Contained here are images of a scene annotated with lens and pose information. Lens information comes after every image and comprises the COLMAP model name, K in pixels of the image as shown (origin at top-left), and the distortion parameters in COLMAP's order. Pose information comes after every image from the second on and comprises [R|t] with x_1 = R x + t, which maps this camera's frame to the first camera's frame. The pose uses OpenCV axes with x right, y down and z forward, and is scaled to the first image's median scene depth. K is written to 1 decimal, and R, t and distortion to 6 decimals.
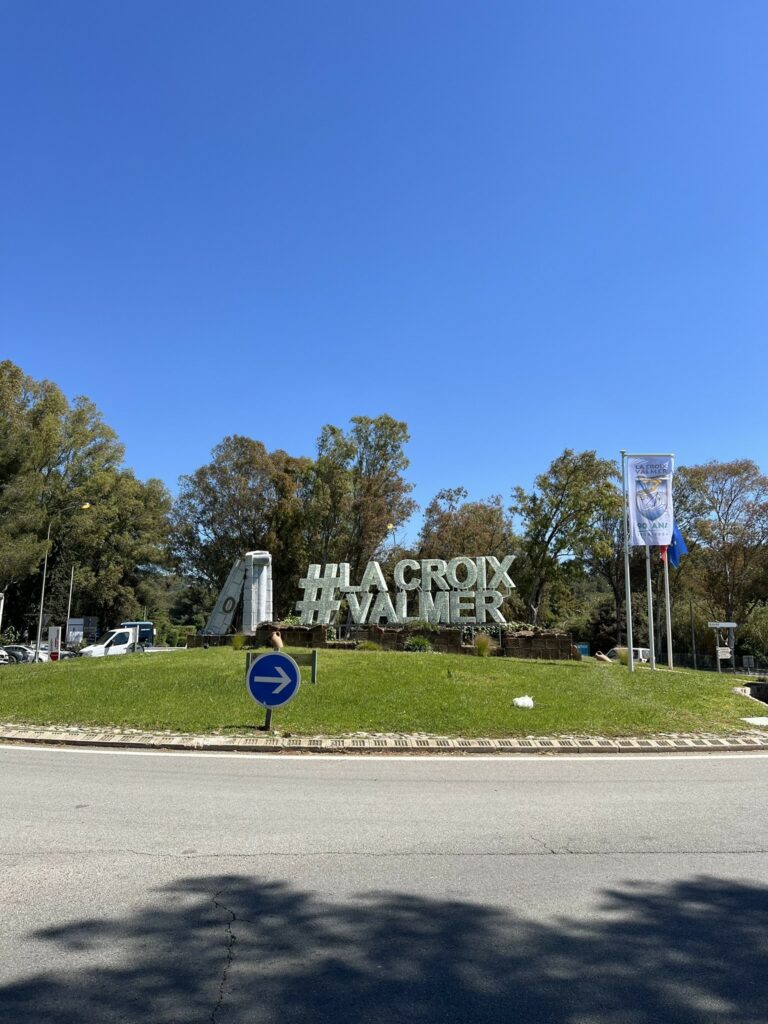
lens RADIAL K [[757.6, 0, 384.0], [0, 757.6, 512.0], [0, 0, 1]] dist [0.092865, -0.002724]
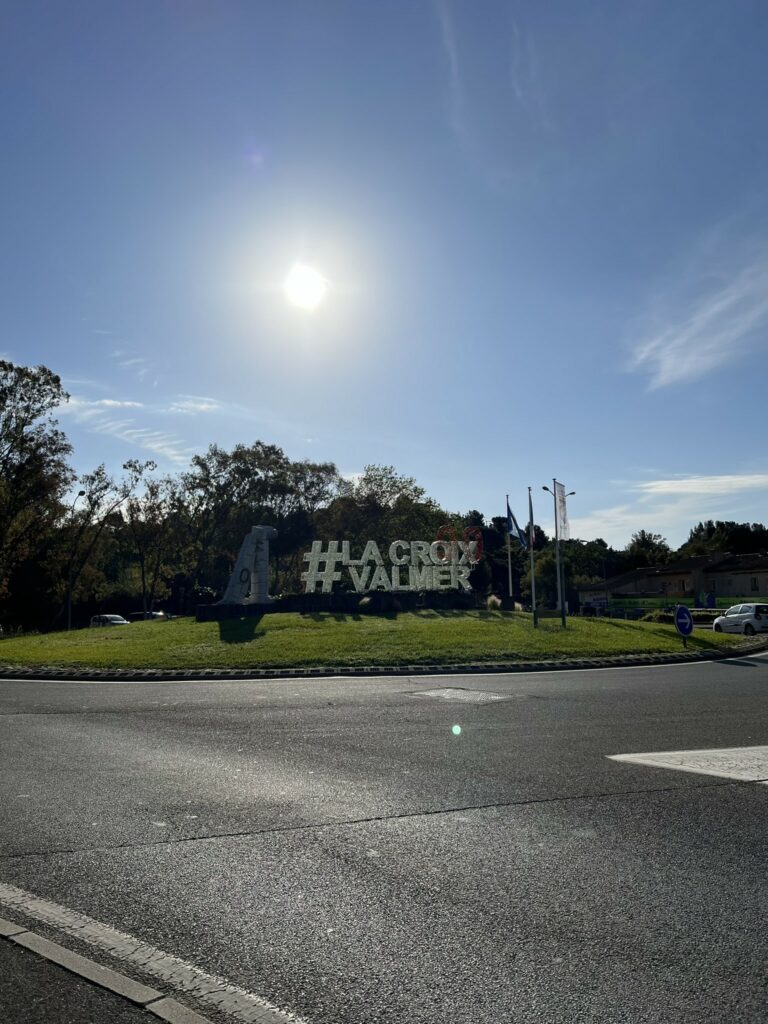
lens RADIAL K [[757.6, 0, 384.0], [0, 757.6, 512.0], [0, 0, 1]] dist [0.092865, -0.002724]
pose [[0.711342, 0.061925, 0.700113, -0.850656], [-0.088506, 0.996074, 0.001822, 0.014523], [-0.697252, -0.063260, 0.714030, 0.111796]]
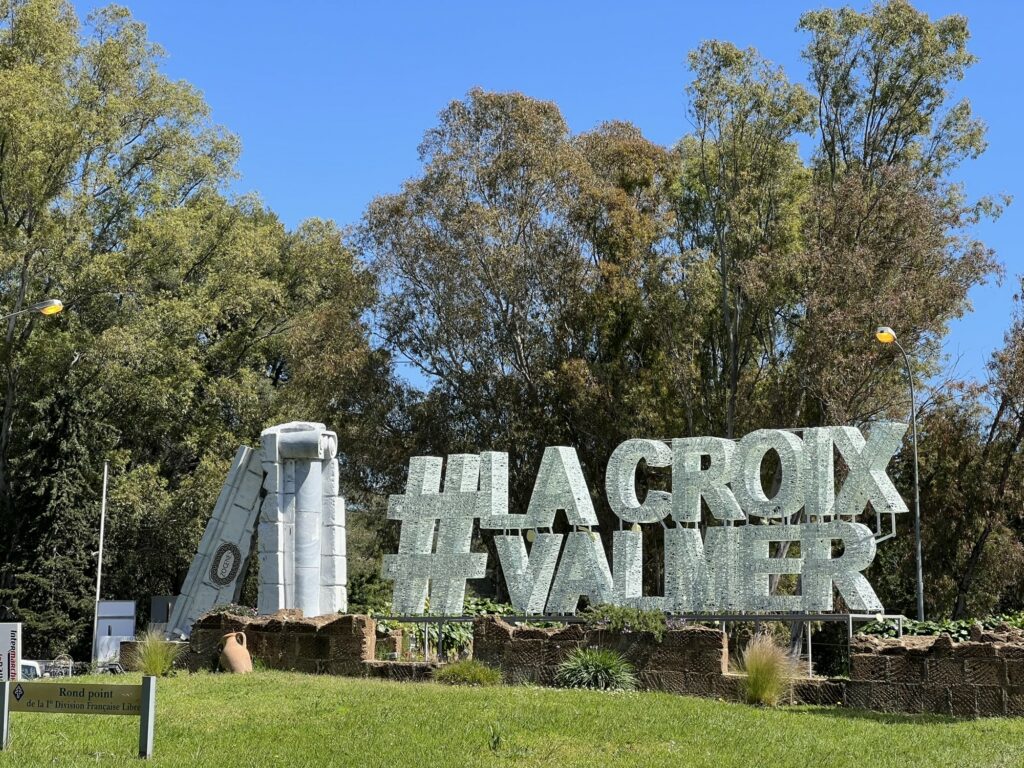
lens RADIAL K [[2278.6, 0, 512.0], [0, 2278.6, 384.0], [0, 0, 1]] dist [-0.221321, 6.843915]
pose [[0.961985, -0.025568, -0.271902, 0.260183], [0.036840, 0.998657, 0.036433, -0.005442], [0.270605, -0.045065, 0.961635, -0.060696]]
